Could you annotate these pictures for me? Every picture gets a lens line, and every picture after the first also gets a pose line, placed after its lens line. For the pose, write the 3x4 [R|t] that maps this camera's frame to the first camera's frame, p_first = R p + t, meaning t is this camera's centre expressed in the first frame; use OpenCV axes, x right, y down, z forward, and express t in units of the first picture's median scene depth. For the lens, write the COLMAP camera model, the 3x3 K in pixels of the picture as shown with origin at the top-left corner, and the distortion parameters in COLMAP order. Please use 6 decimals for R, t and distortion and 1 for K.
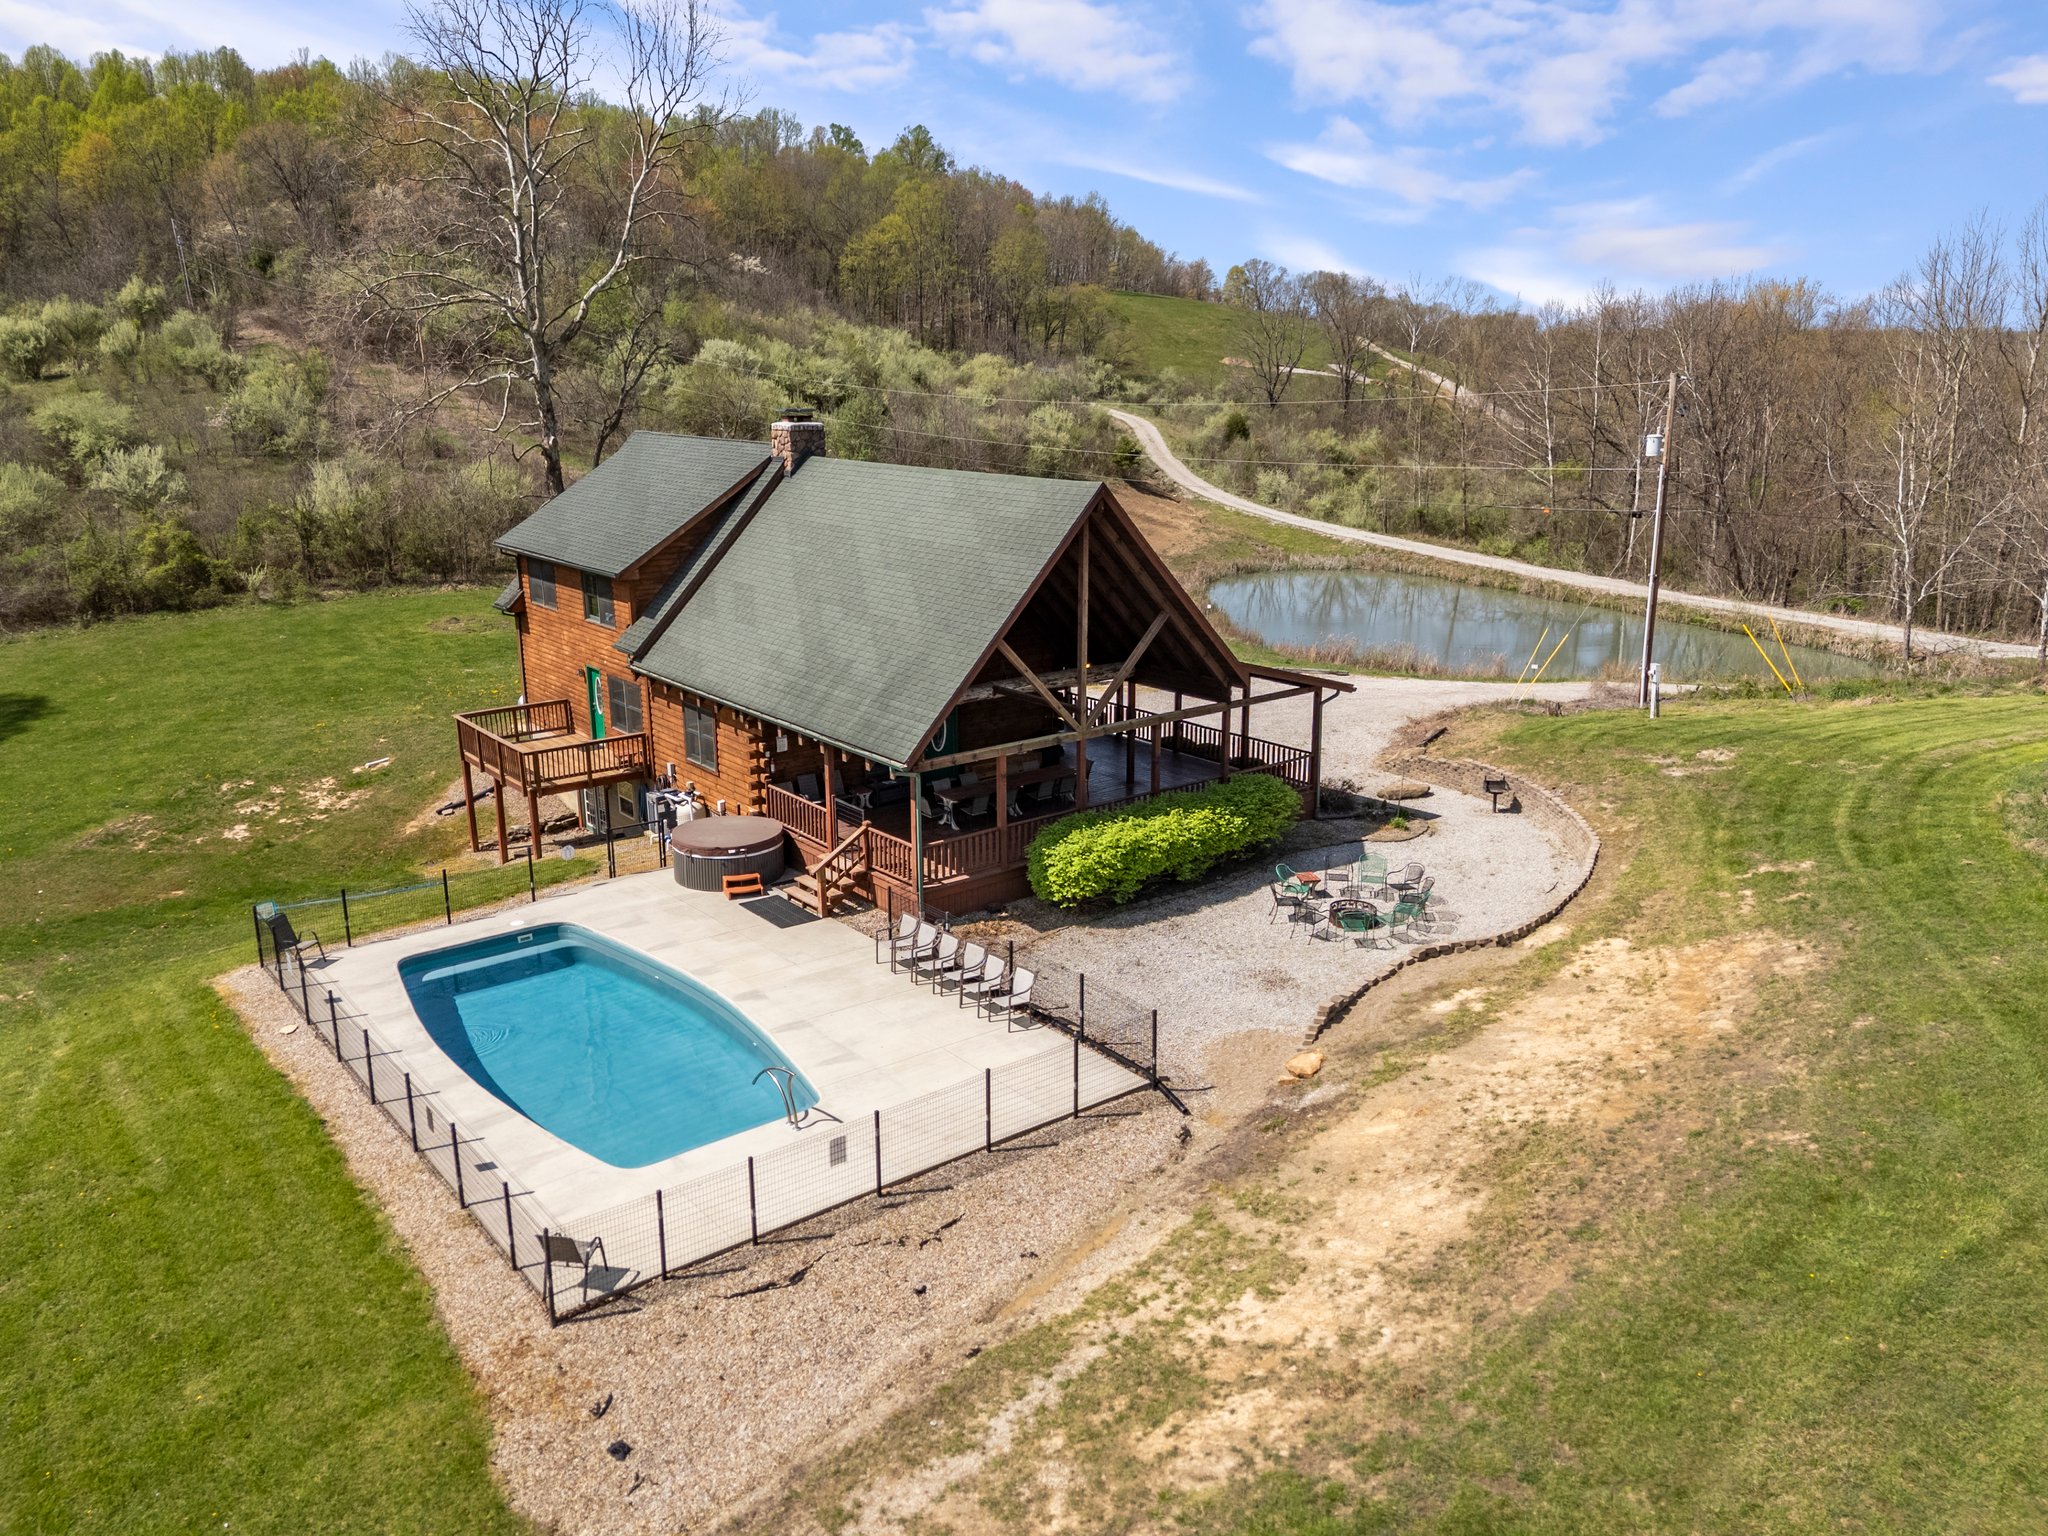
lens RADIAL K [[1492.2, 0, 1030.1], [0, 1492.2, 772.4], [0, 0, 1]] dist [0.063784, -0.047799]
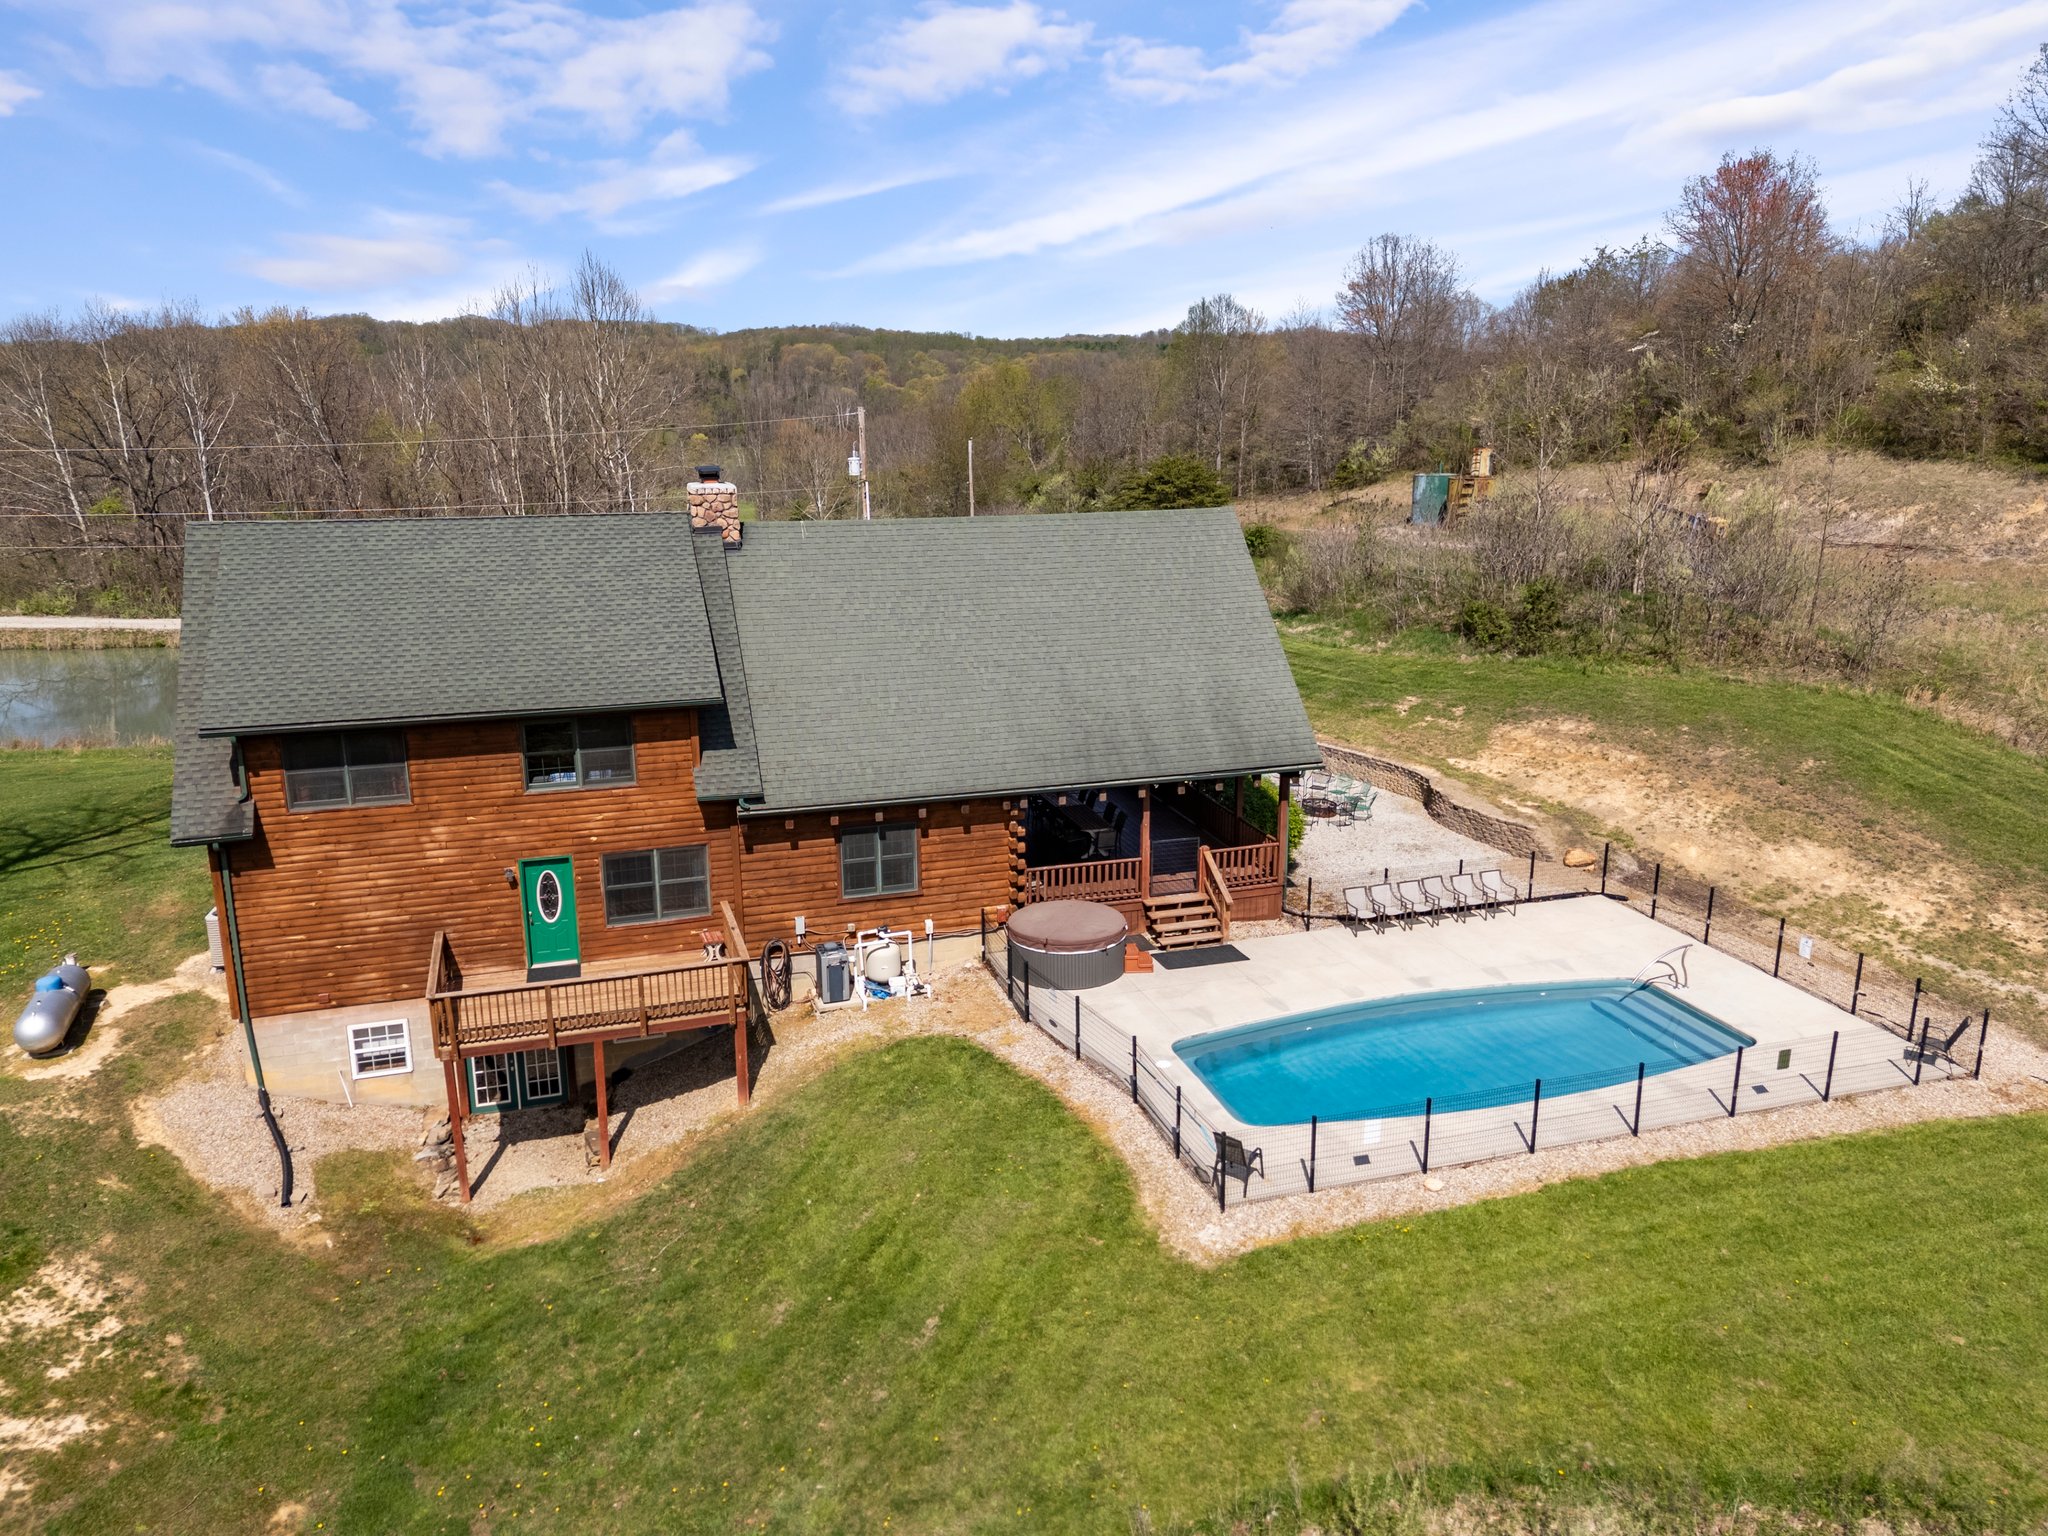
lens RADIAL K [[1492.2, 0, 1030.1], [0, 1492.2, 772.4], [0, 0, 1]] dist [0.063784, -0.047799]
pose [[0.352136, -0.237044, 0.905434, -1.110437], [0.248547, 0.956346, 0.153709, -0.211926], [-0.902344, 0.170917, 0.395681, 0.709134]]
